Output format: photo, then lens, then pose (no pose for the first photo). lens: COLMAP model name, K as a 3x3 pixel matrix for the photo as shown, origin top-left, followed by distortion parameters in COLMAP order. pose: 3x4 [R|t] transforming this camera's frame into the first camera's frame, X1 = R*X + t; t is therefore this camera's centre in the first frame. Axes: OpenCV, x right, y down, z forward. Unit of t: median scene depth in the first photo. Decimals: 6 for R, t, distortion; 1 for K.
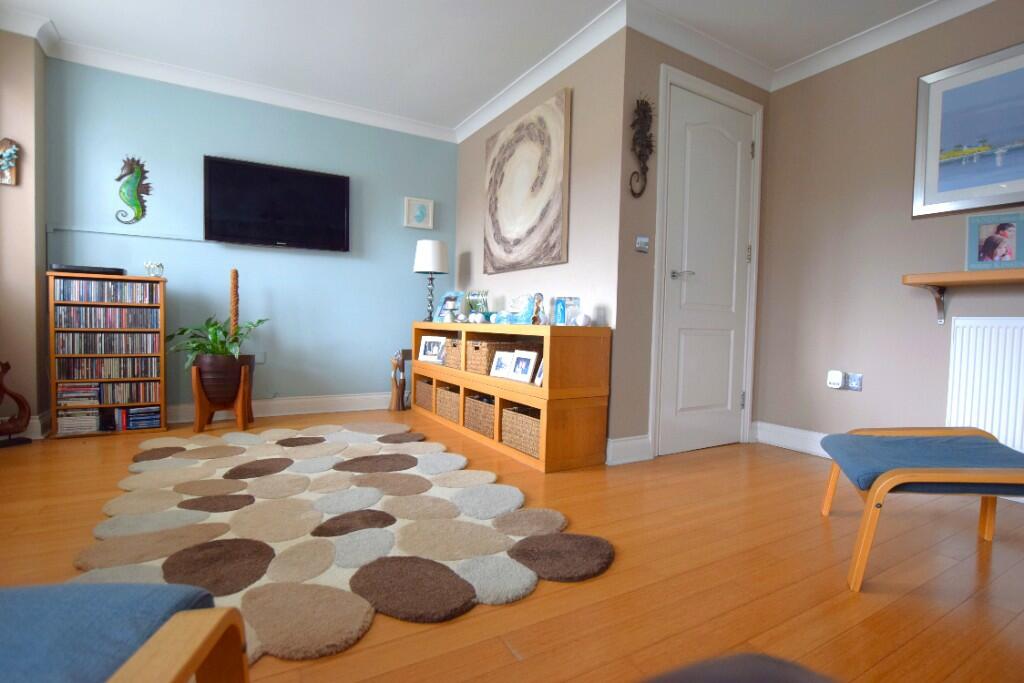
lens RADIAL K [[493.4, 0, 512.0], [0, 493.4, 341.5], [0, 0, 1]] dist [-0.029311, 0.000001]
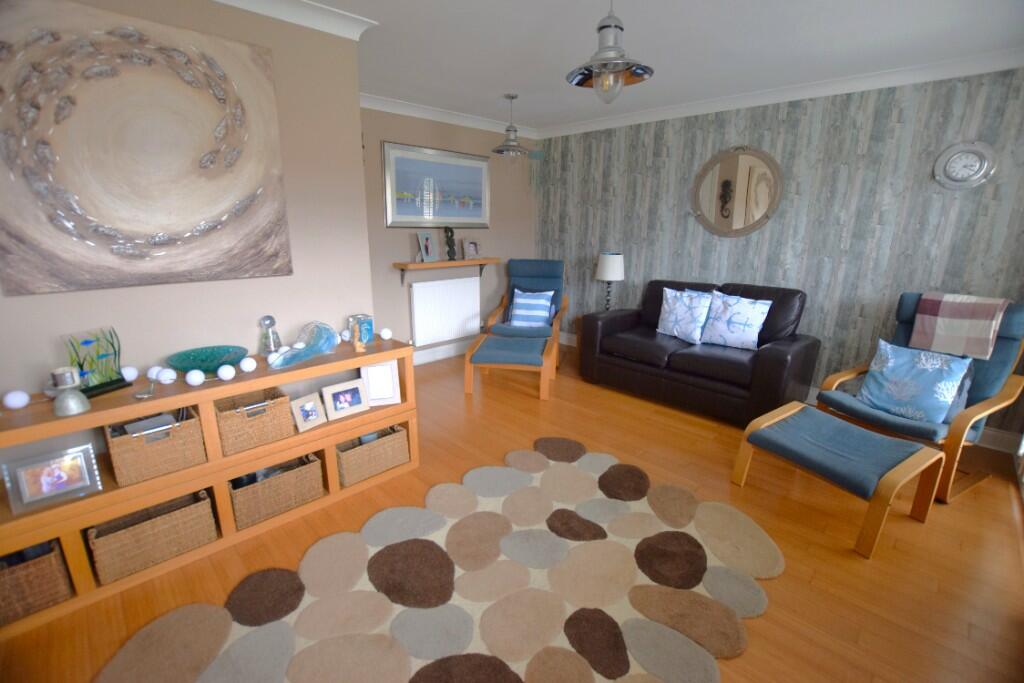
lens RADIAL K [[450.1, 0, 513.8], [0, 450.1, 344.5], [0, 0, 1]] dist [-0.028400, 0.000183]
pose [[-0.242809, -0.273662, 0.930673, -0.822271], [0.024606, 0.957337, 0.287923, -0.286746], [-0.969762, 0.092811, -0.225717, 0.901997]]
